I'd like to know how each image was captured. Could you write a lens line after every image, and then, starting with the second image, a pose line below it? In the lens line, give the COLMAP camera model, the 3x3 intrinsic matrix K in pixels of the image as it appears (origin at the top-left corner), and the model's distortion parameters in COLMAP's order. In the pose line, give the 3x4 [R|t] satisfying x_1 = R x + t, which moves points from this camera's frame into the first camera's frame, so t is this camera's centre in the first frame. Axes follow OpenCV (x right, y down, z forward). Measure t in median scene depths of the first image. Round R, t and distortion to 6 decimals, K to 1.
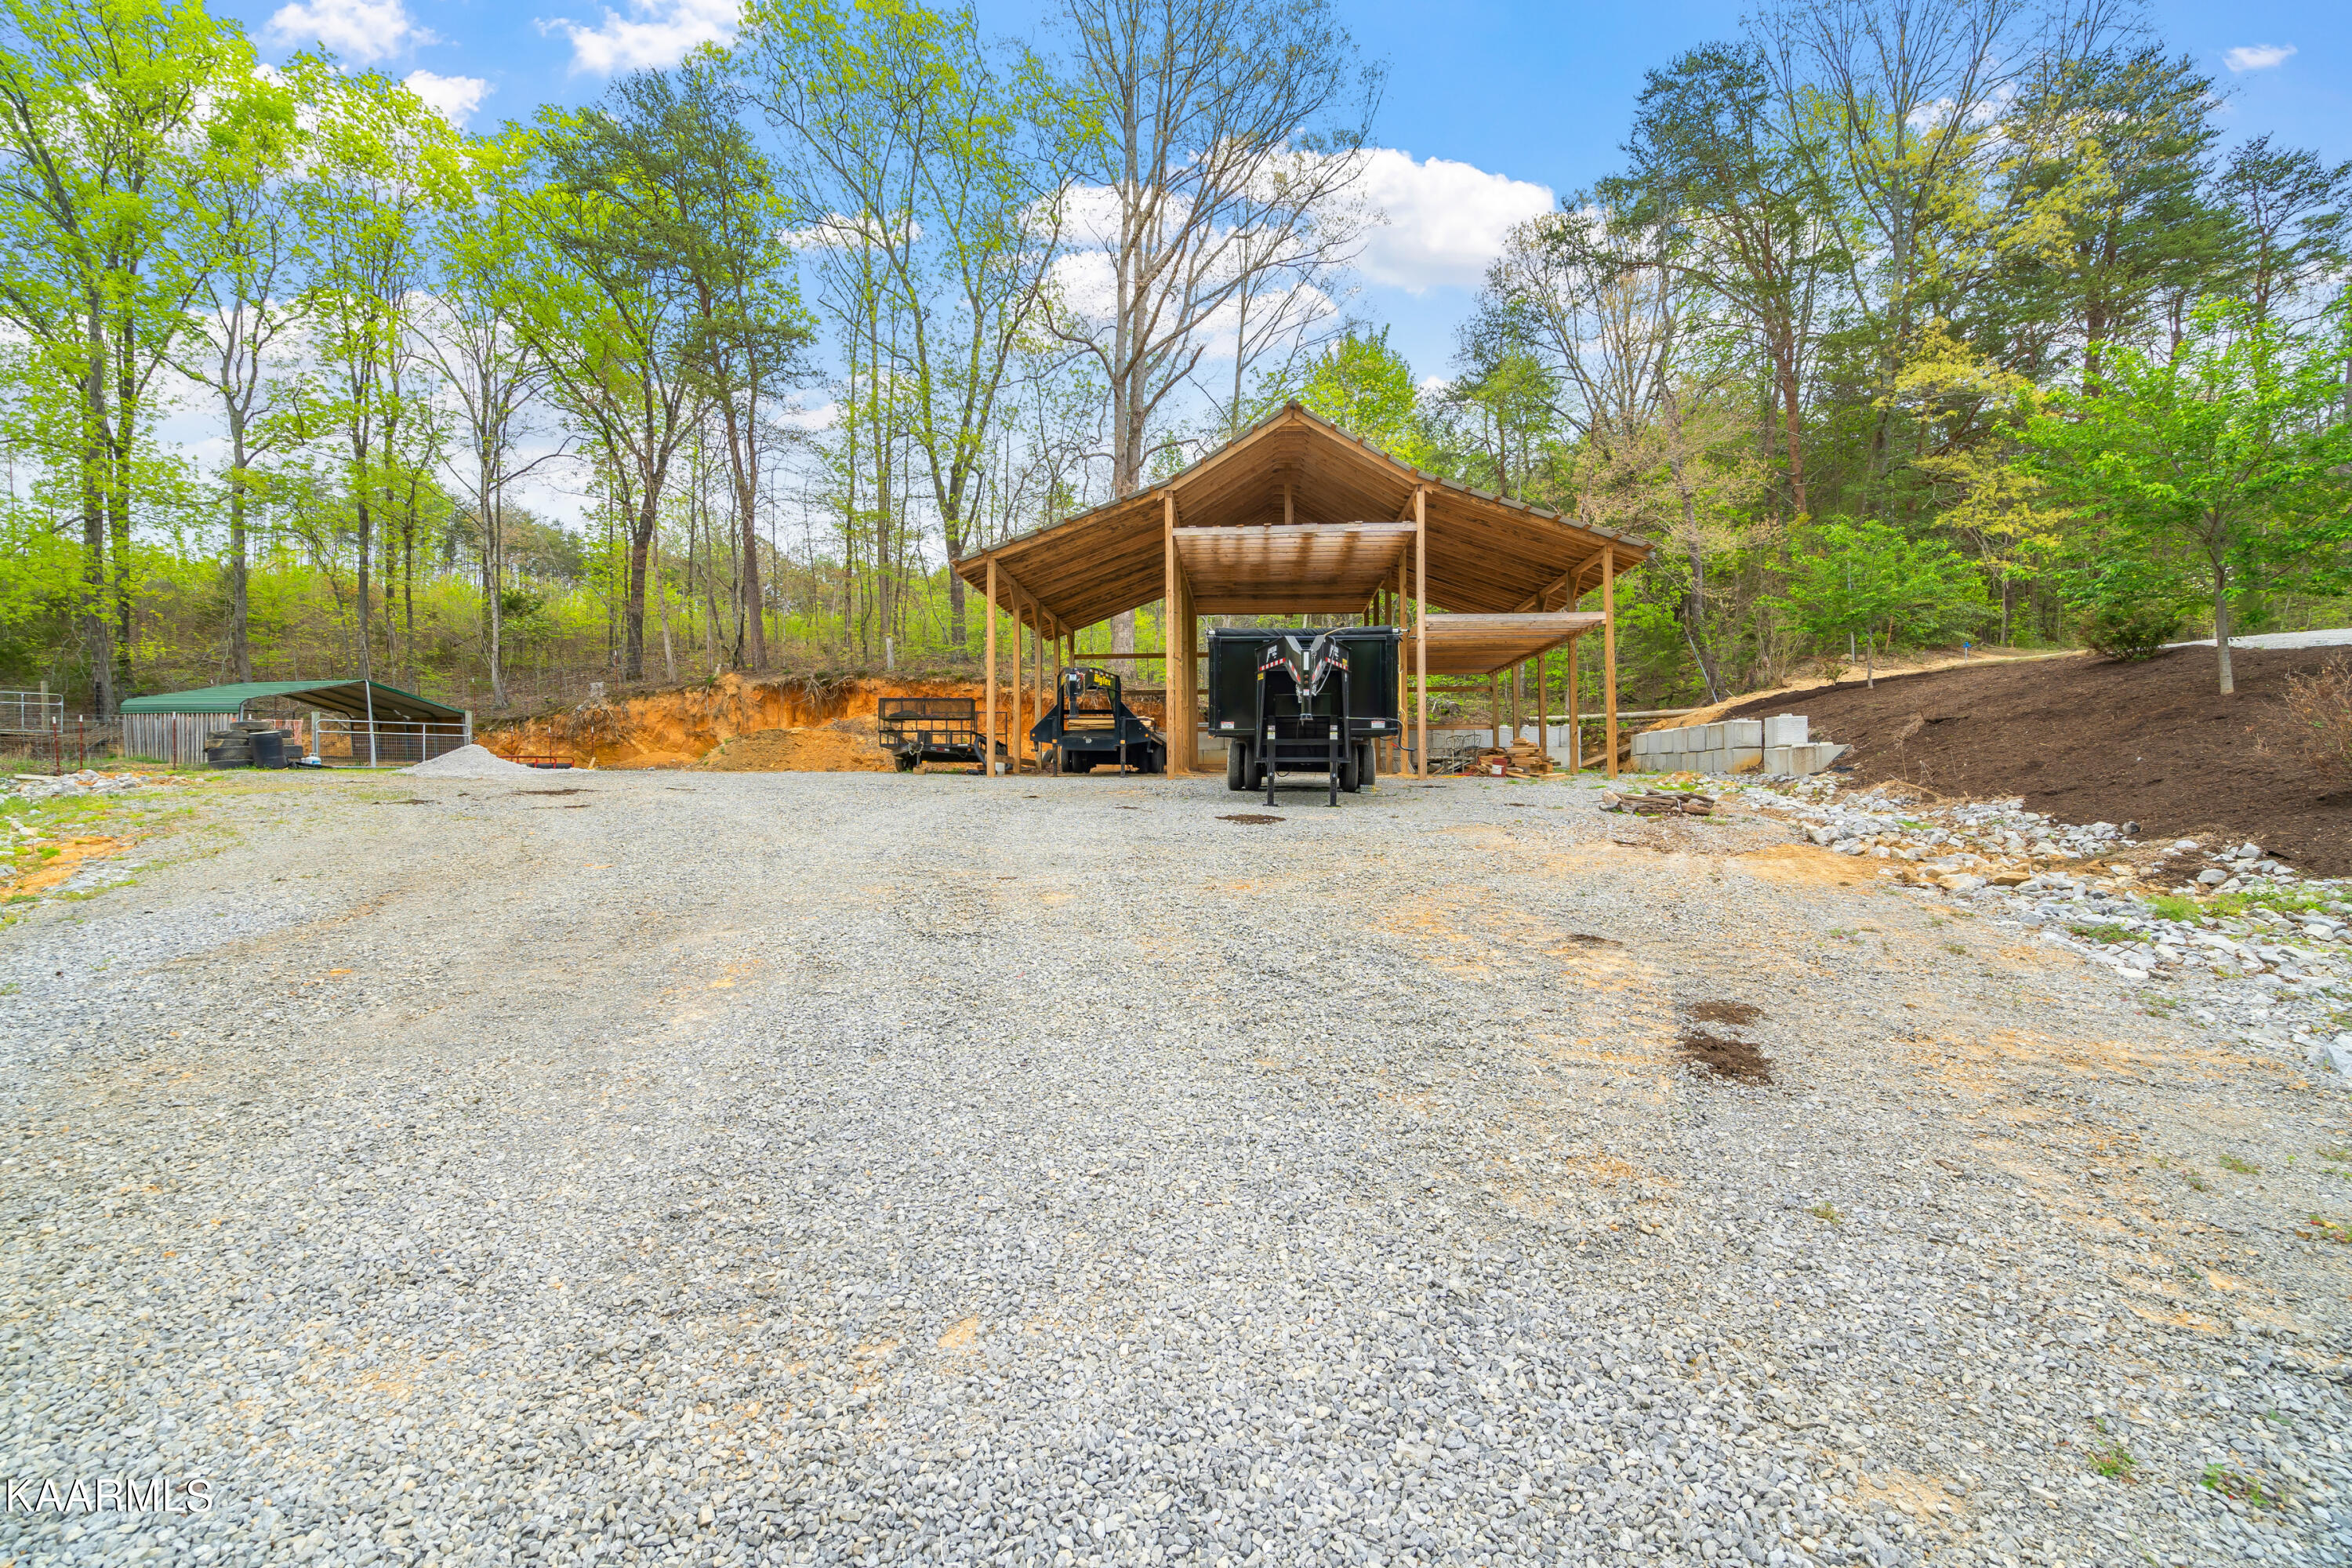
lens RADIAL K [[1081.9, 0, 1171.0], [0, 1081.9, 783.5], [0, 0, 1]] dist [-0.002817, 0.001424]
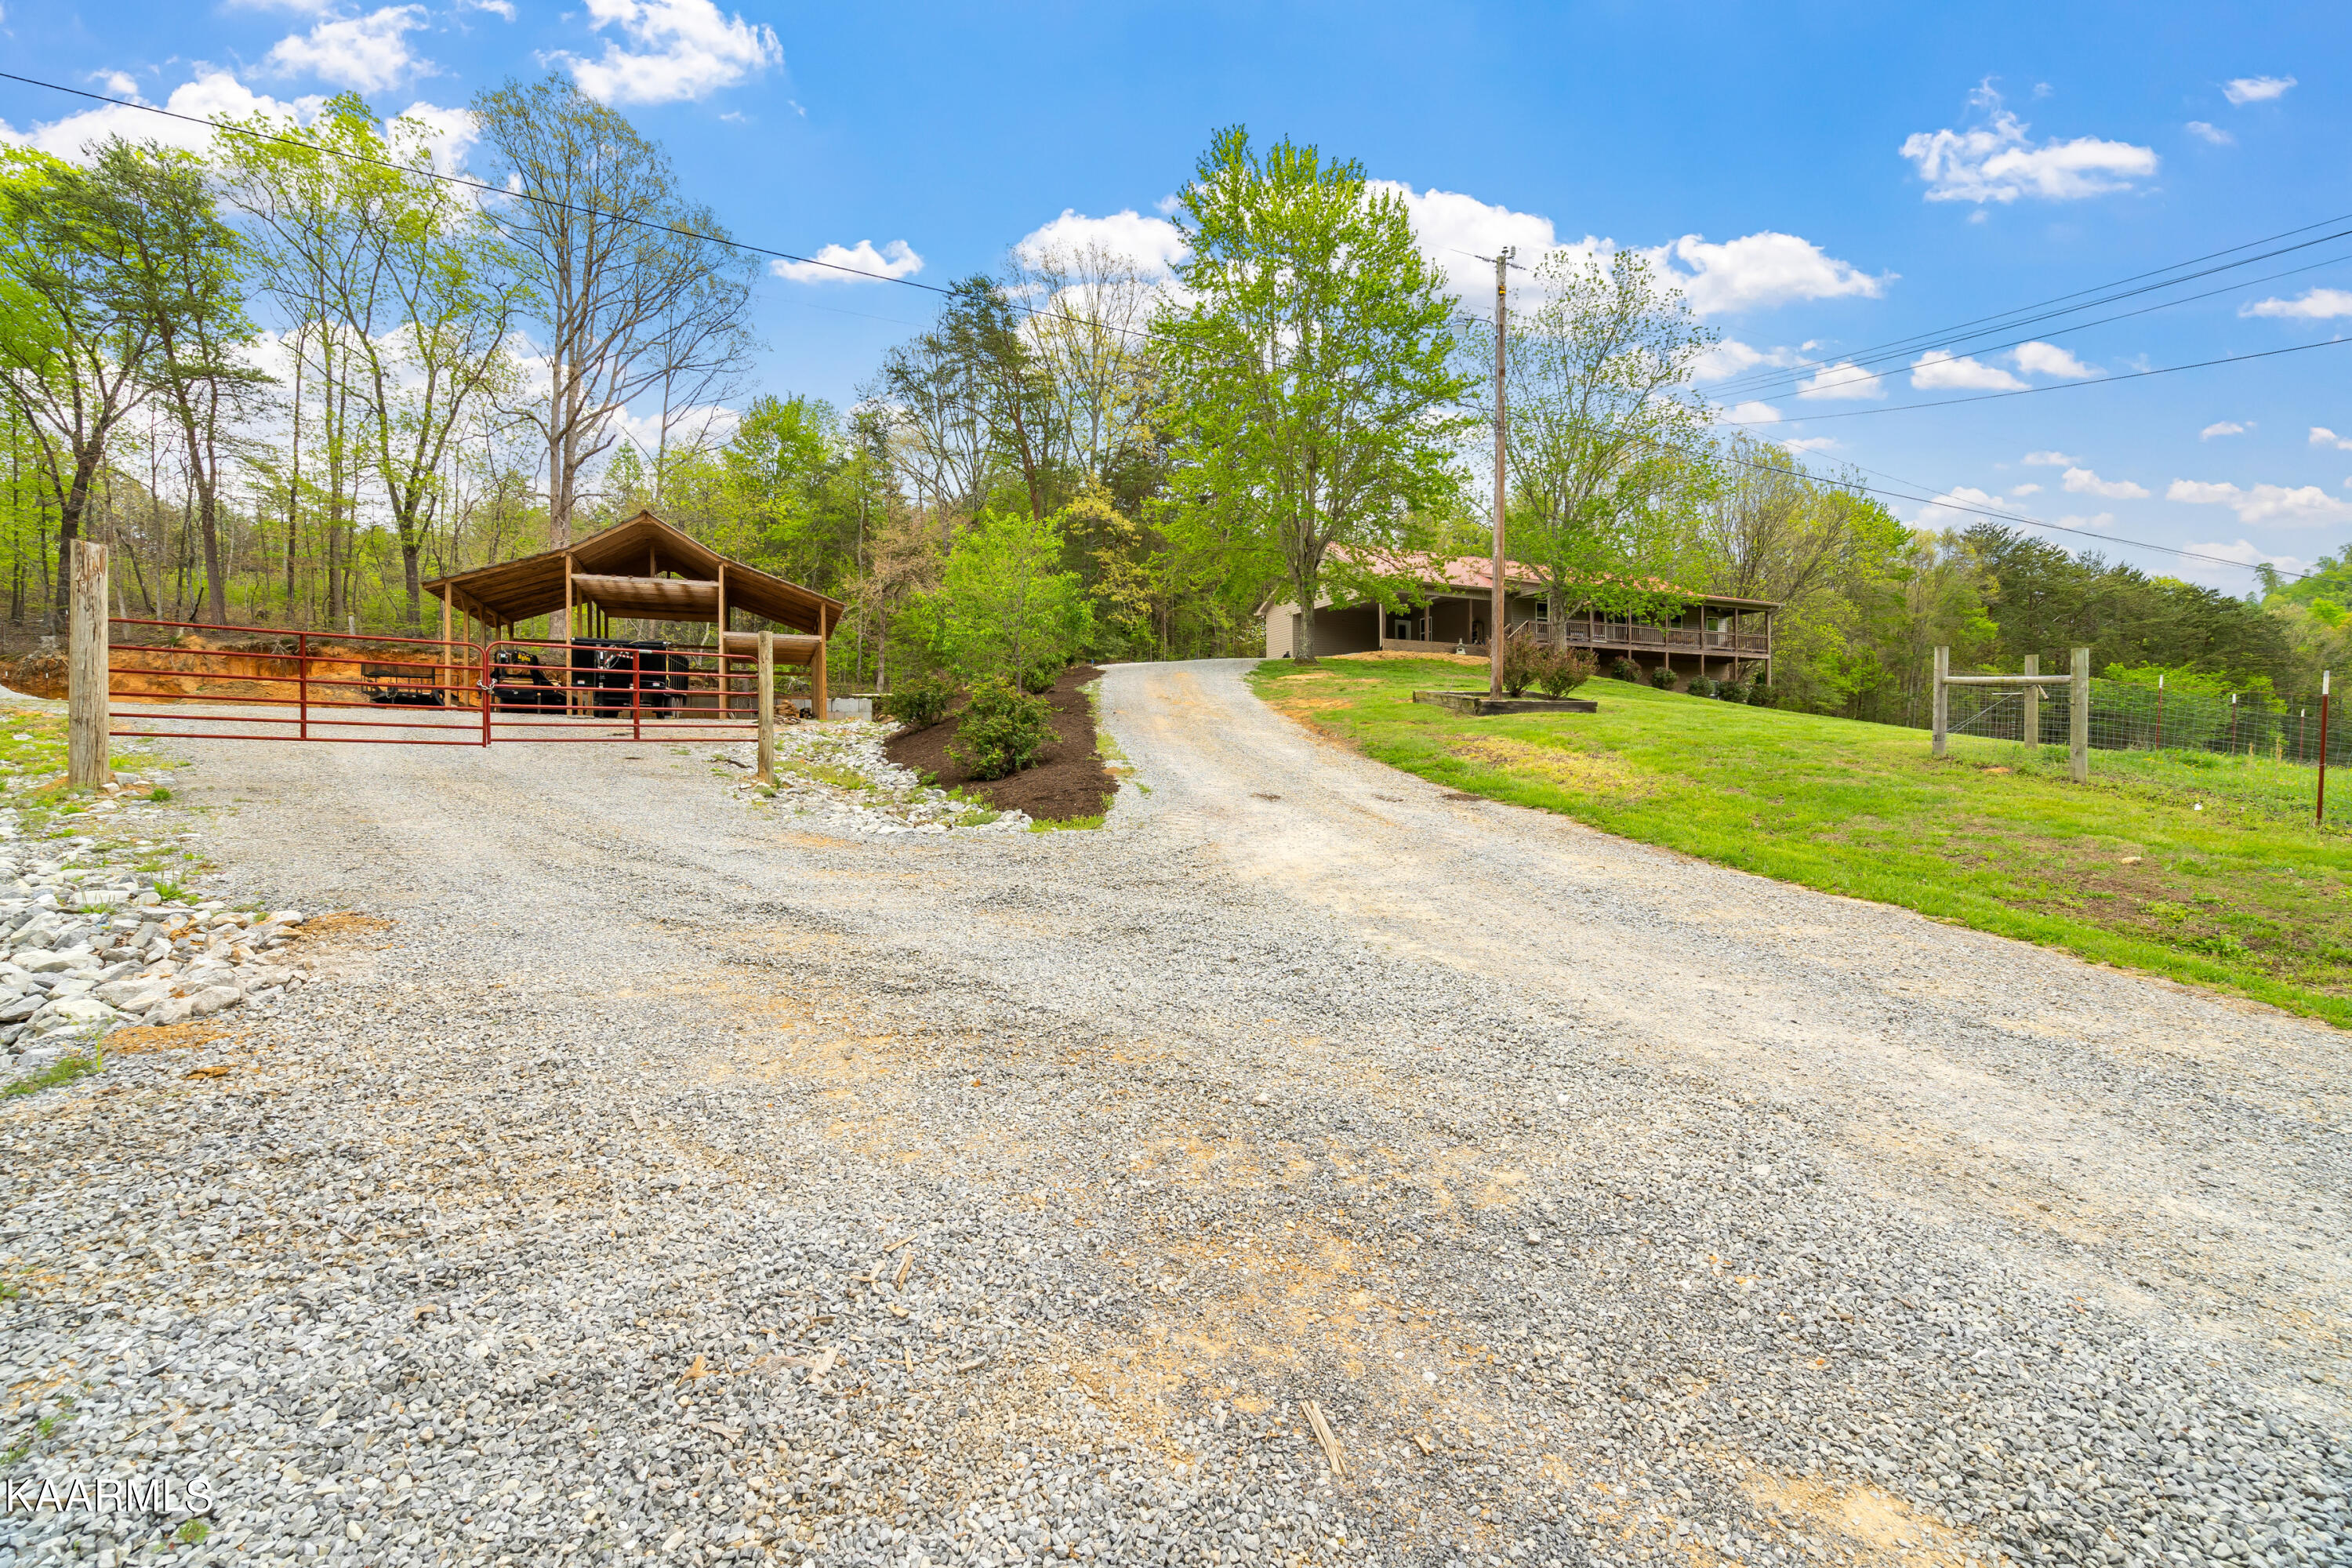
lens RADIAL K [[1081.9, 0, 1185.9], [0, 1081.9, 783.4], [0, 0, 1]] dist [-0.002817, 0.001424]
pose [[0.902226, 0.001077, 0.431261, 0.089091], [-0.004348, 0.999969, 0.006599, 0.055893], [-0.431241, -0.007829, 0.902203, -0.628891]]
